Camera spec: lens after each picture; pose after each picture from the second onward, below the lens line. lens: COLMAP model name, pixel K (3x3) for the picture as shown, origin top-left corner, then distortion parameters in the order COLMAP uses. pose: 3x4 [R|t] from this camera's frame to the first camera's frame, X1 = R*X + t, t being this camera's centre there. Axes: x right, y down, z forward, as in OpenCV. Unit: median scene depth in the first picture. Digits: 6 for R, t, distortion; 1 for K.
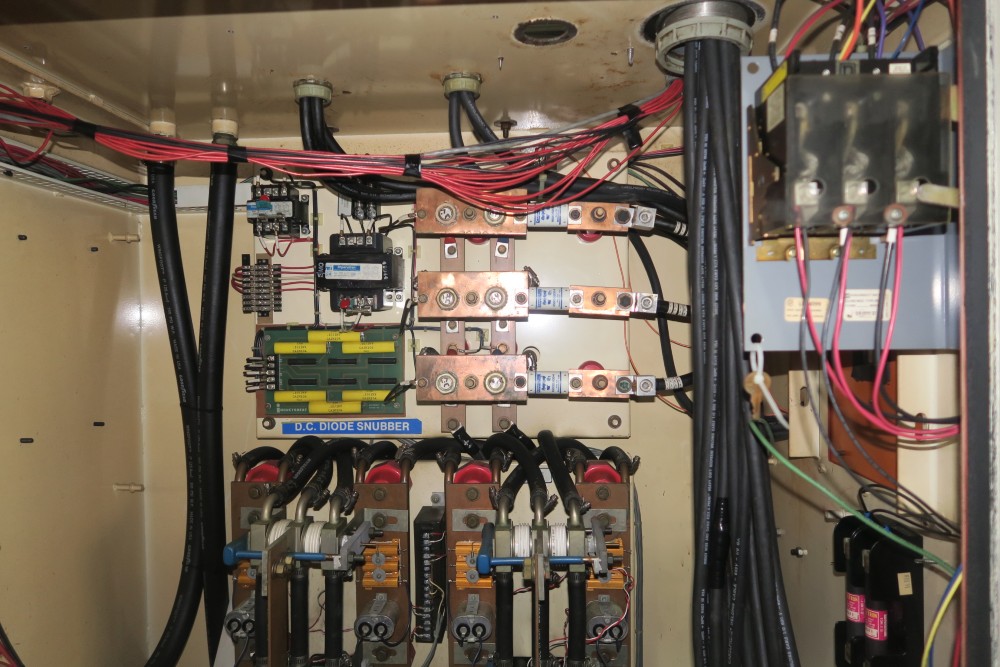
lens RADIAL K [[692.5, 0, 495.0], [0, 692.5, 329.2], [0, 0, 1]] dist [-0.026750, 0.011873]
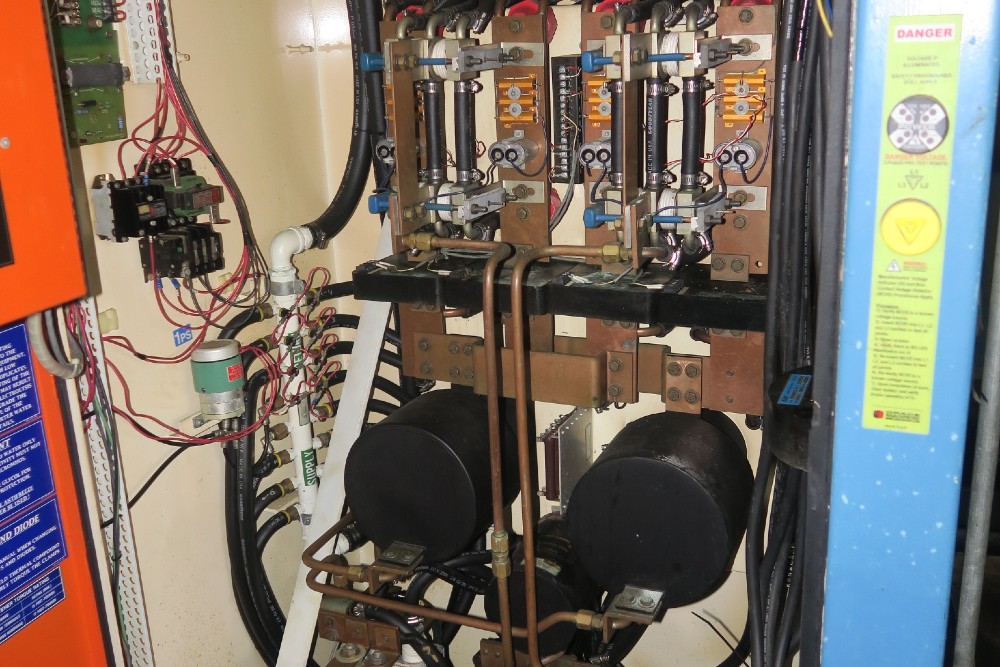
lens RADIAL K [[1033.3, 0, 503.1], [0, 1033.3, 334.2], [0, 0, 1]] dist [-0.017033, 0.000000]
pose [[0.934150, 0.079690, -0.347870, 0.353646], [0.025338, 0.957481, 0.287383, 0.235724], [0.355980, -0.277273, 0.892411, -0.416774]]
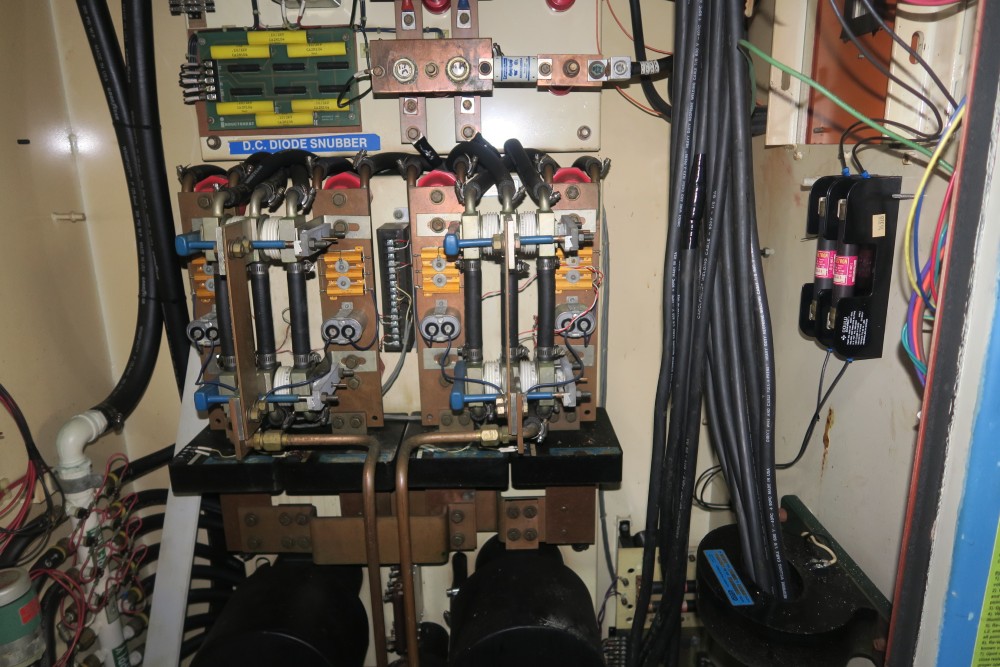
lens RADIAL K [[692.5, 0, 498.4], [0, 692.5, 329.7], [0, 0, 1]] dist [-0.026750, 0.011873]
pose [[0.998048, -0.025702, 0.056913, -0.006960], [0.010730, 0.968399, 0.249176, 0.177330], [-0.061519, -0.248079, 0.966785, 0.024940]]
